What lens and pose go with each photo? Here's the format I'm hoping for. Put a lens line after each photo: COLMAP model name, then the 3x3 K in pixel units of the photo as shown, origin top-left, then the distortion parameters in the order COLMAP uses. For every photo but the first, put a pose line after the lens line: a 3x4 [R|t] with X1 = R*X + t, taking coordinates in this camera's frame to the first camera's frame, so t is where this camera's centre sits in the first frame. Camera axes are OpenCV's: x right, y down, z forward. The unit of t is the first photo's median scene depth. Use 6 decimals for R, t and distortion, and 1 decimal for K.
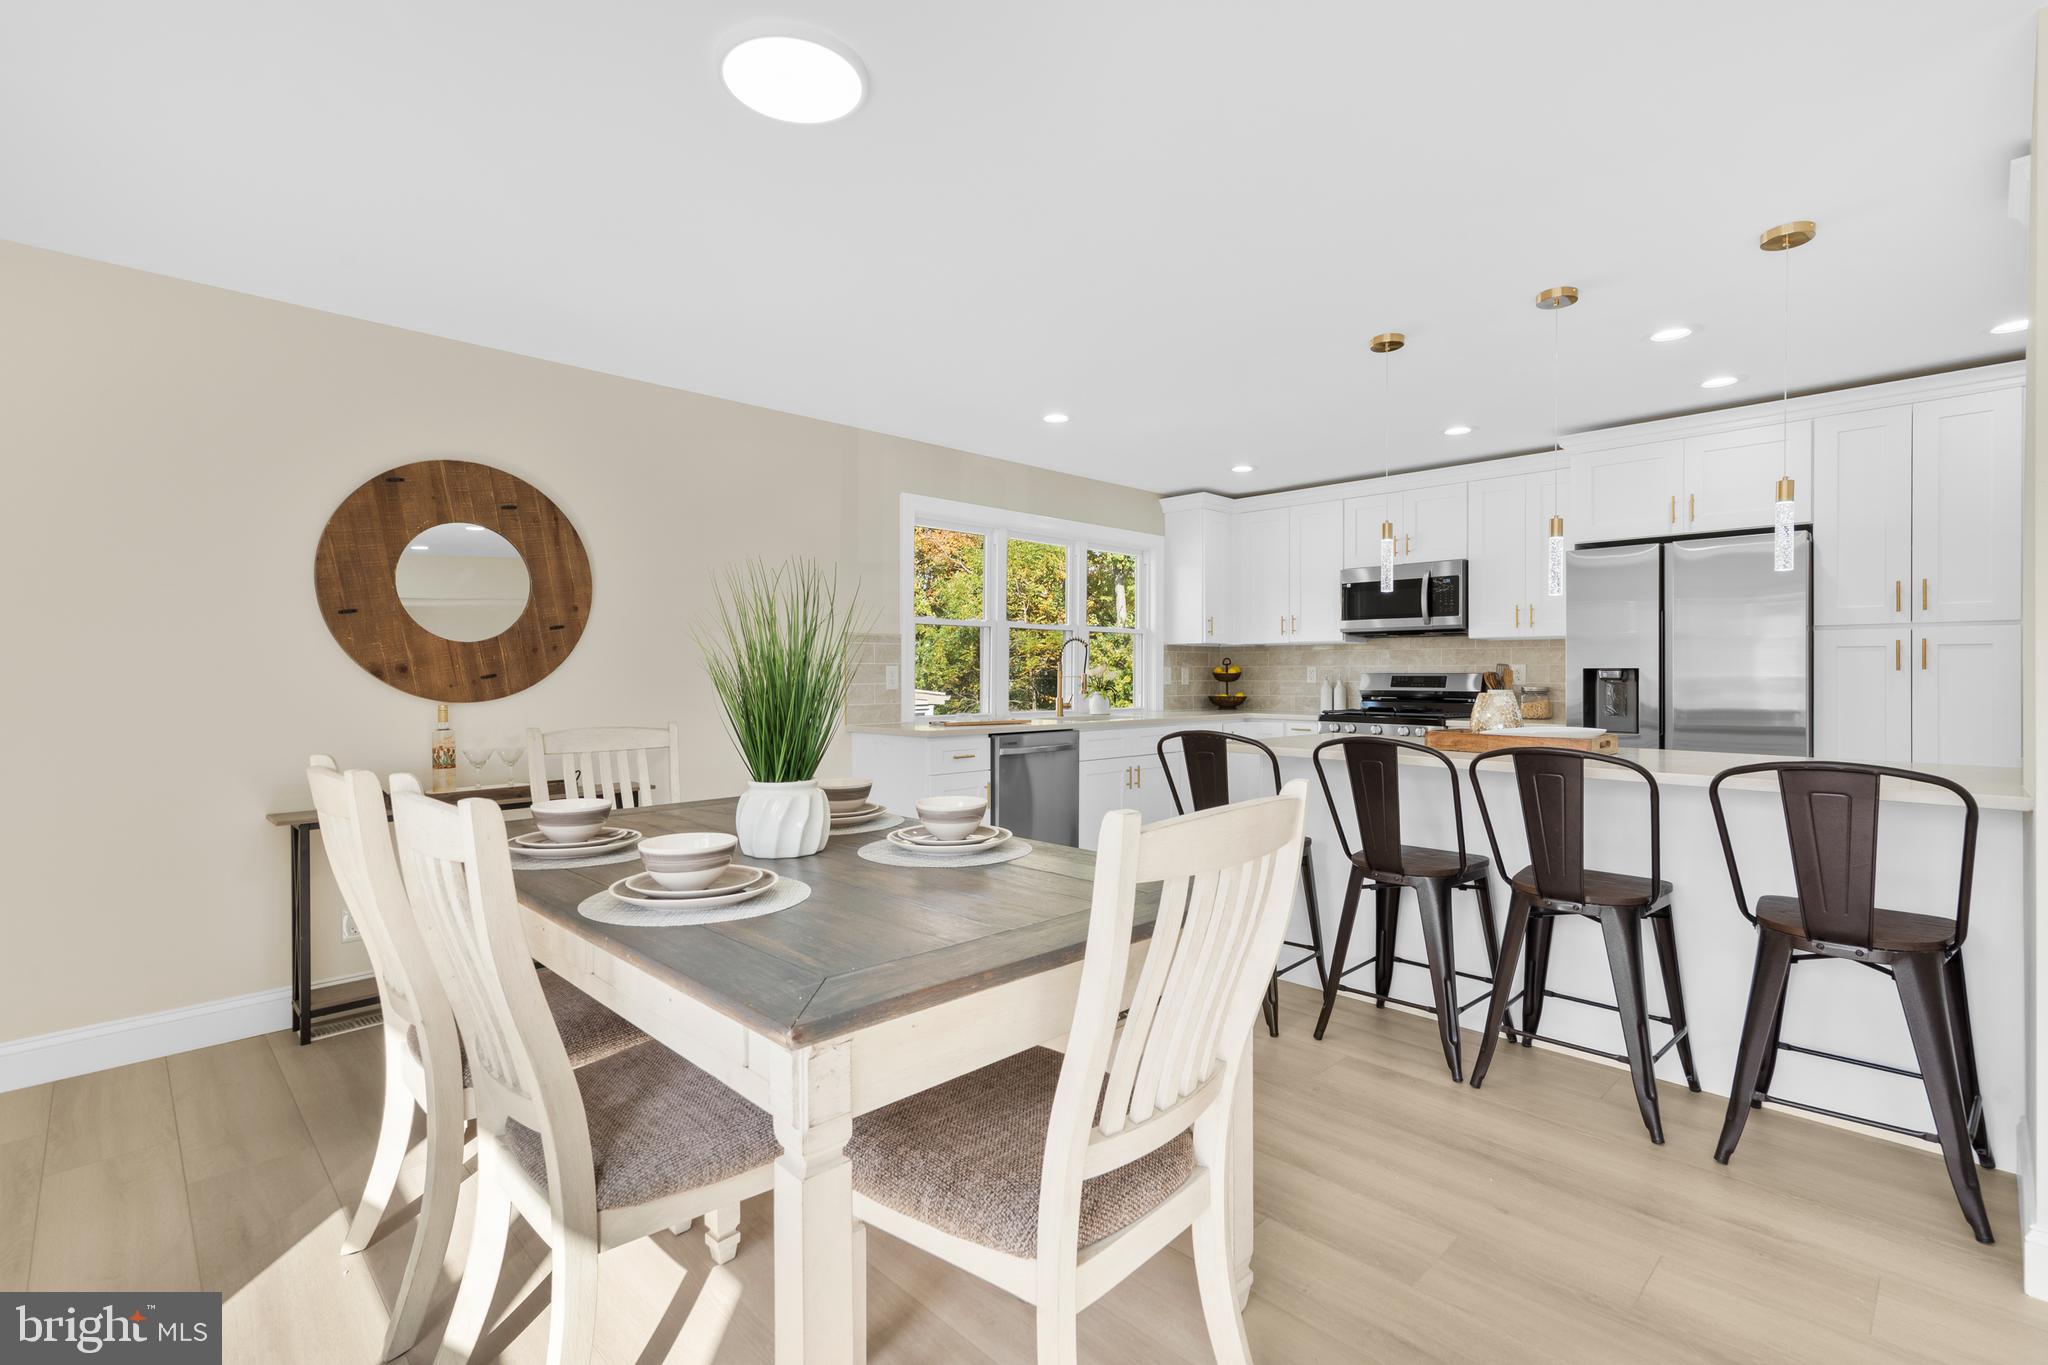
lens RADIAL K [[939.9, 0, 1015.9], [0, 939.9, 667.6], [0, 0, 1]] dist [-0.000478, 0.007247]
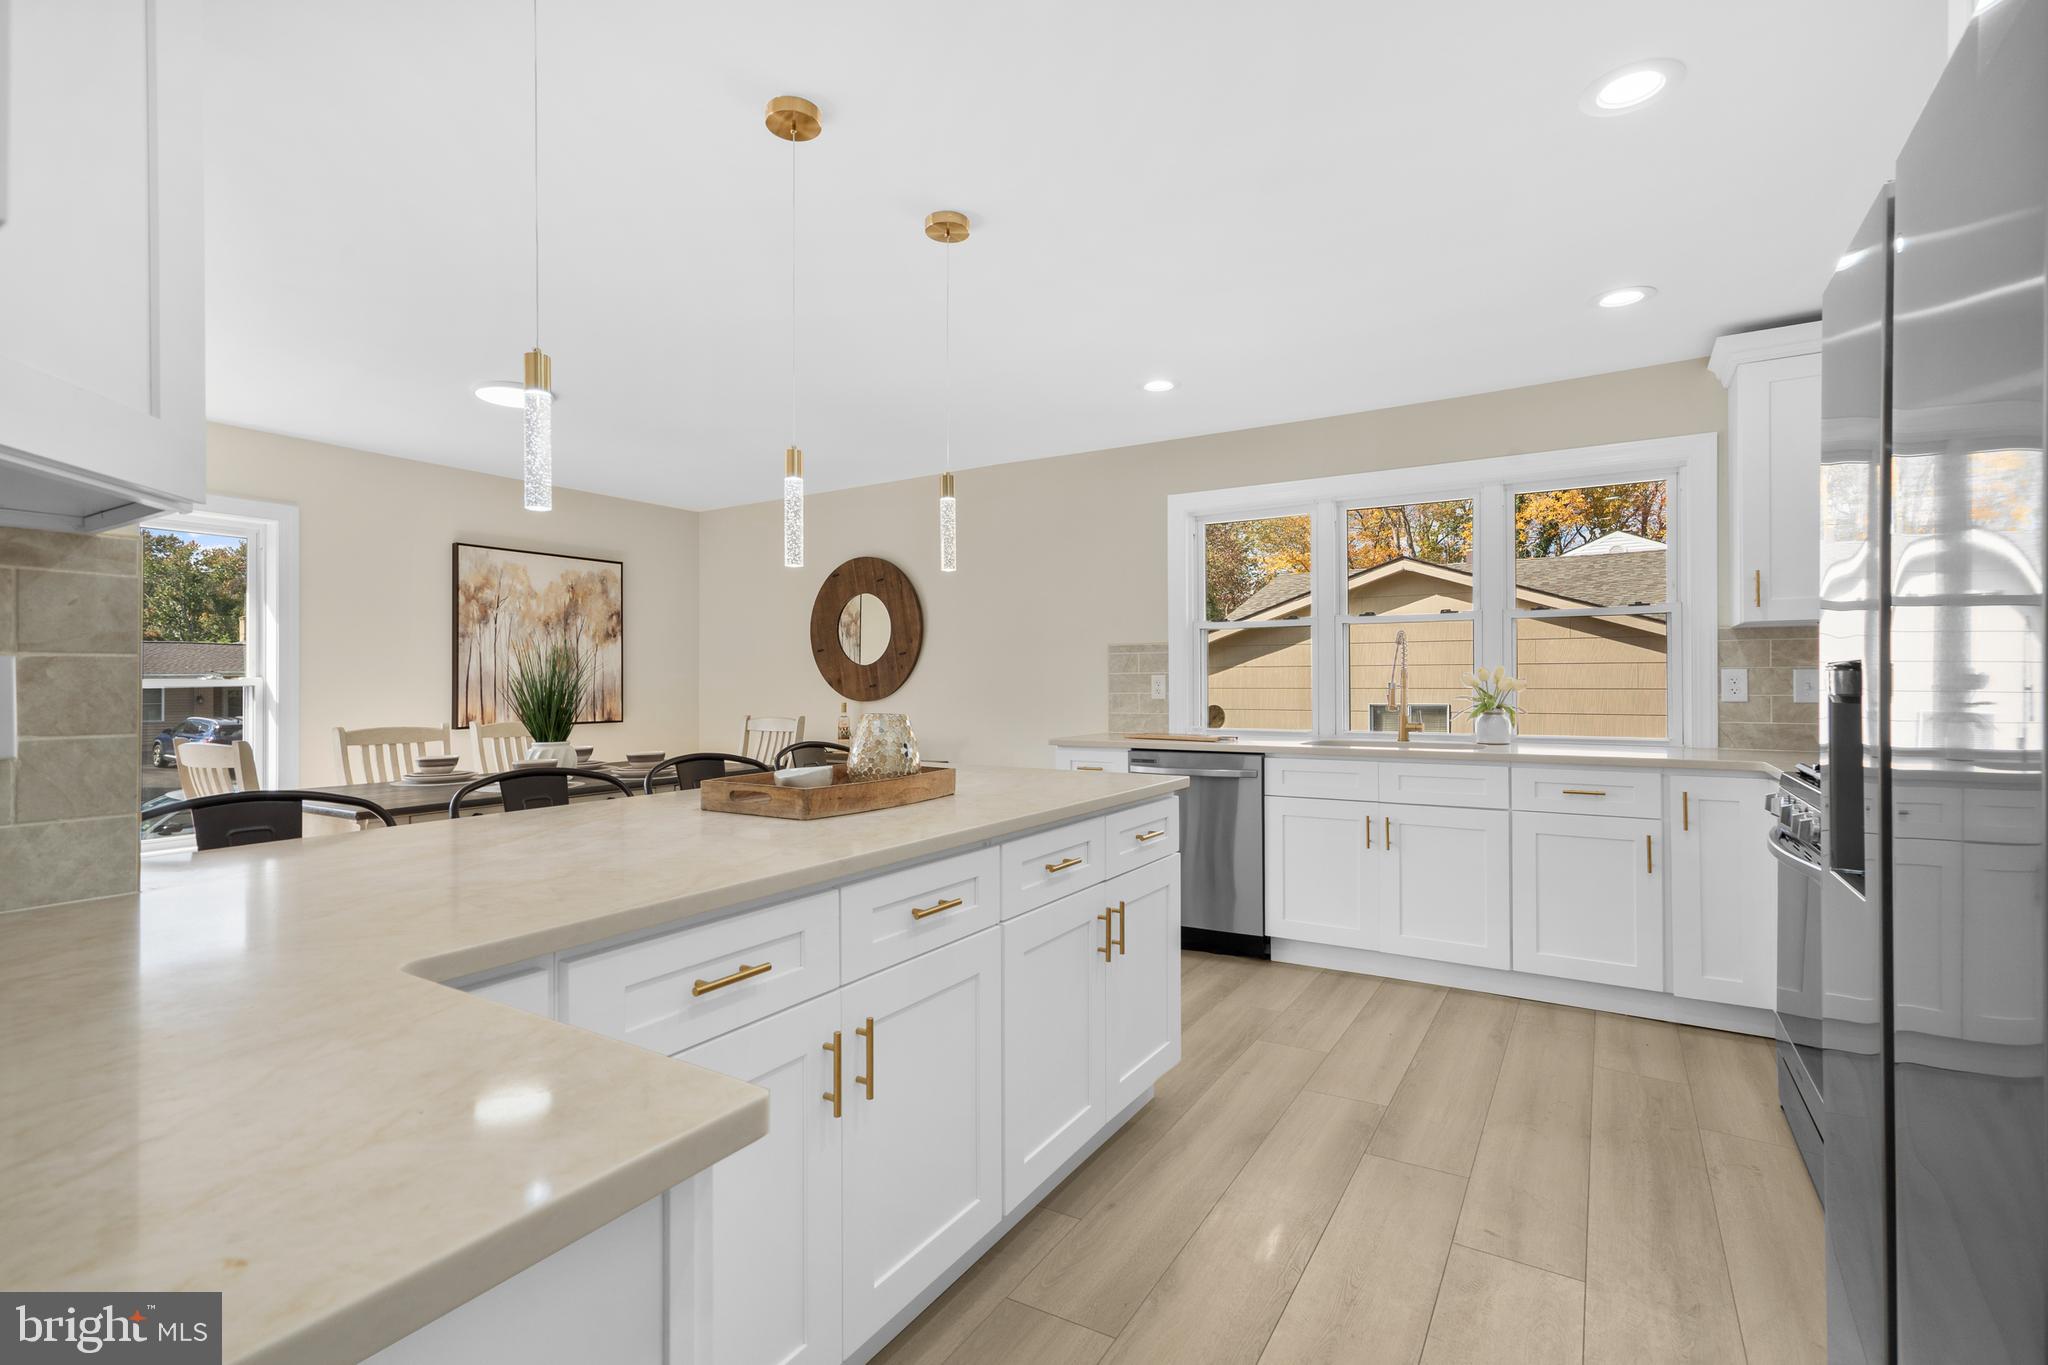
lens RADIAL K [[939.9, 0, 1012.5], [0, 939.9, 682.7], [0, 0, 1]] dist [-0.000478, 0.007247]
pose [[0.240926, 0.000357, -0.970543, 0.790974], [0.010702, 0.999938, 0.003024, 0.001429], [0.970485, -0.011115, 0.240907, 0.616146]]
